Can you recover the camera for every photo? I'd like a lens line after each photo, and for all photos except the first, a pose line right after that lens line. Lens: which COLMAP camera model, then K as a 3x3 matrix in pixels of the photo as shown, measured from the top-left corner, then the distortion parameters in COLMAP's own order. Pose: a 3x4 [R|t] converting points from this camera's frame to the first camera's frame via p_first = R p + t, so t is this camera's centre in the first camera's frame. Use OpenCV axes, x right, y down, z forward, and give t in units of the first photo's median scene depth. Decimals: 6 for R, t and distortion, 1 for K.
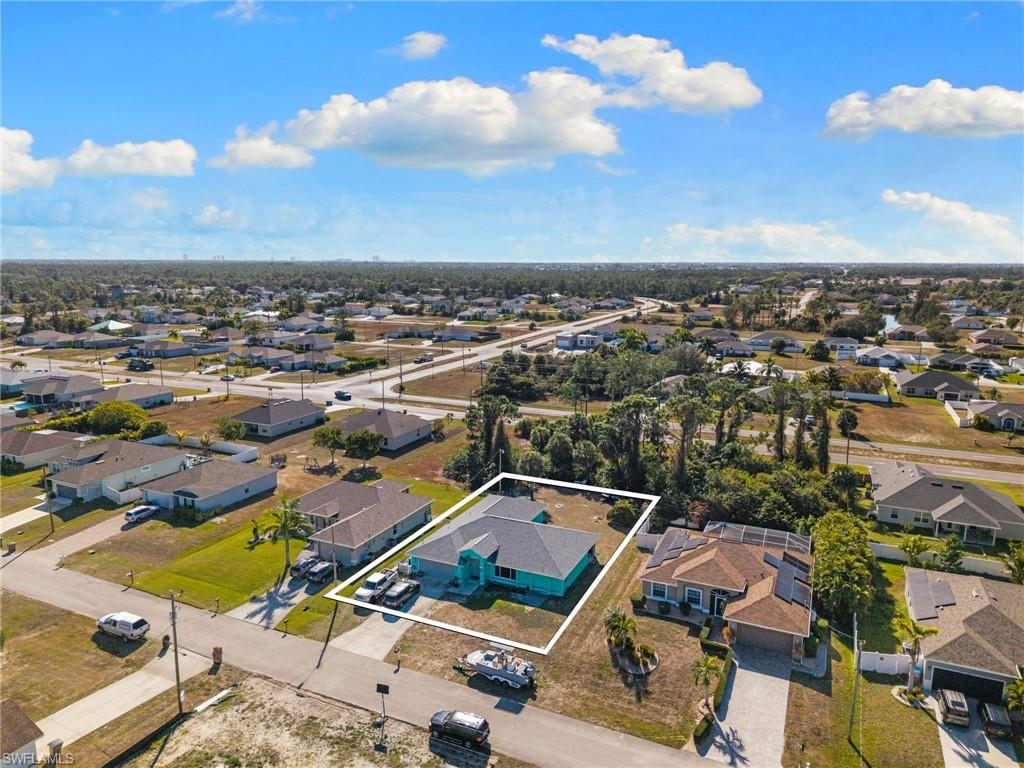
lens RADIAL K [[682.4, 0, 517.4], [0, 682.4, 383.7], [0, 0, 1]] dist [0.042110, -0.043370]
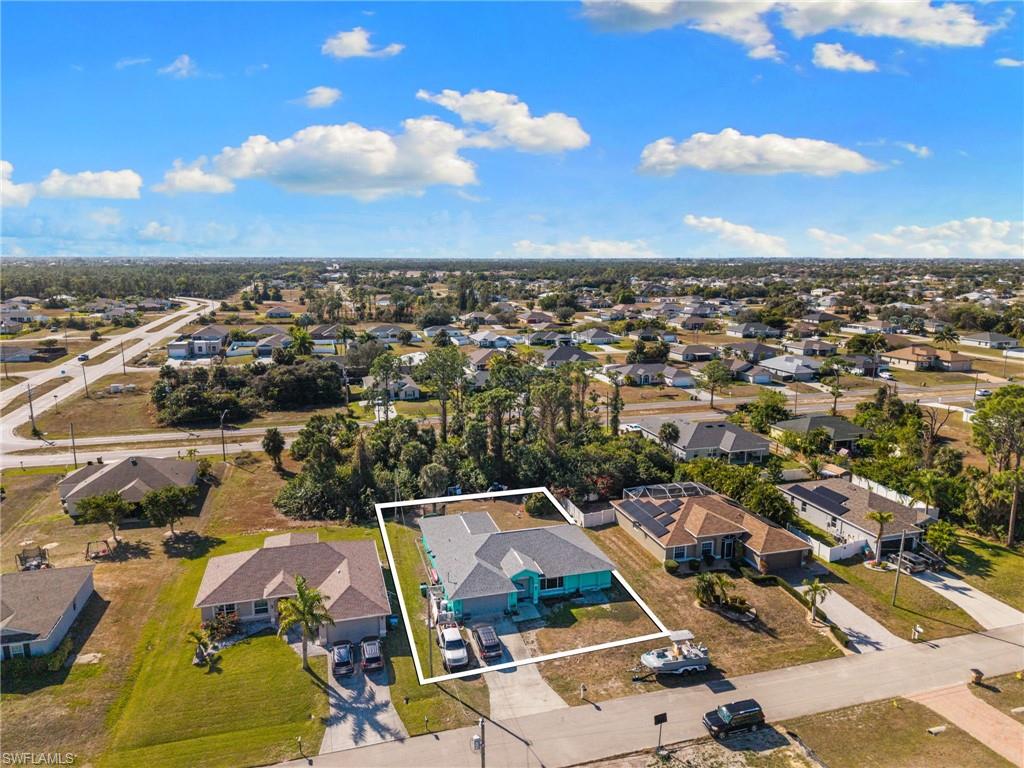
lens RADIAL K [[682.4, 0, 517.4], [0, 682.4, 383.7], [0, 0, 1]] dist [0.042110, -0.043370]
pose [[0.756713, -0.121355, 0.642384, -0.672622], [0.116145, 0.991944, 0.050576, -0.060451], [-0.643347, 0.036338, 0.764712, 0.295944]]
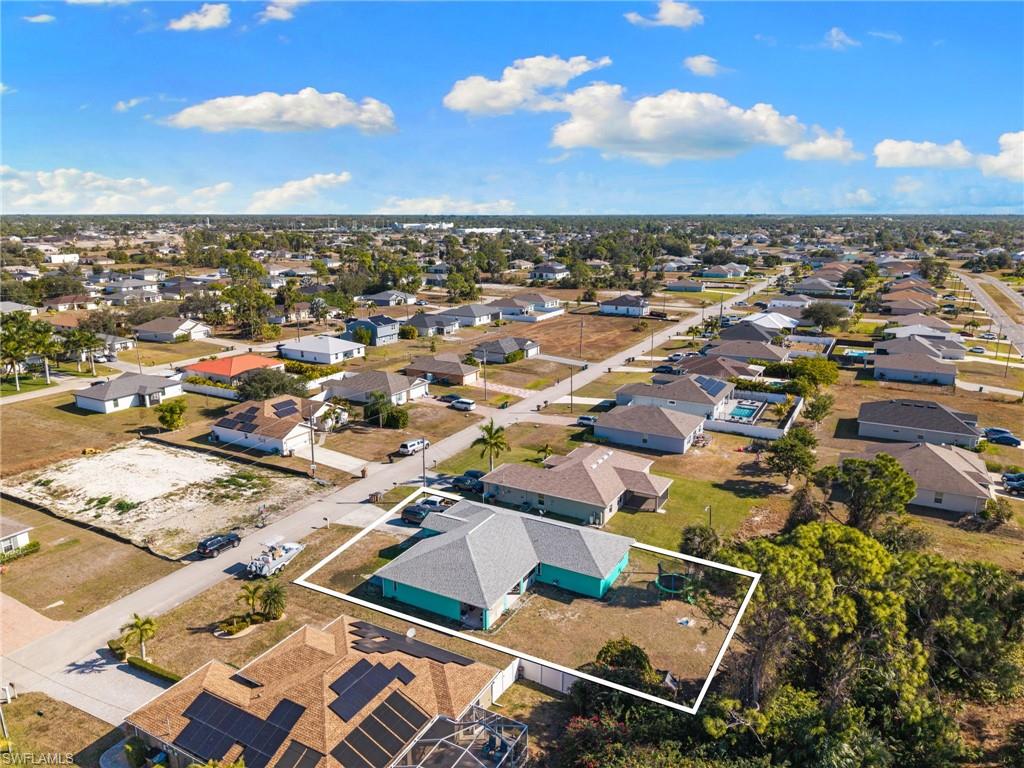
lens RADIAL K [[682.4, 0, 517.4], [0, 682.4, 383.7], [0, 0, 1]] dist [0.042110, -0.043370]
pose [[-0.058101, 0.237842, -0.969565, 0.881547], [-0.179076, 0.952969, 0.244502, -0.214567], [0.982118, 0.187831, -0.012776, 1.146083]]
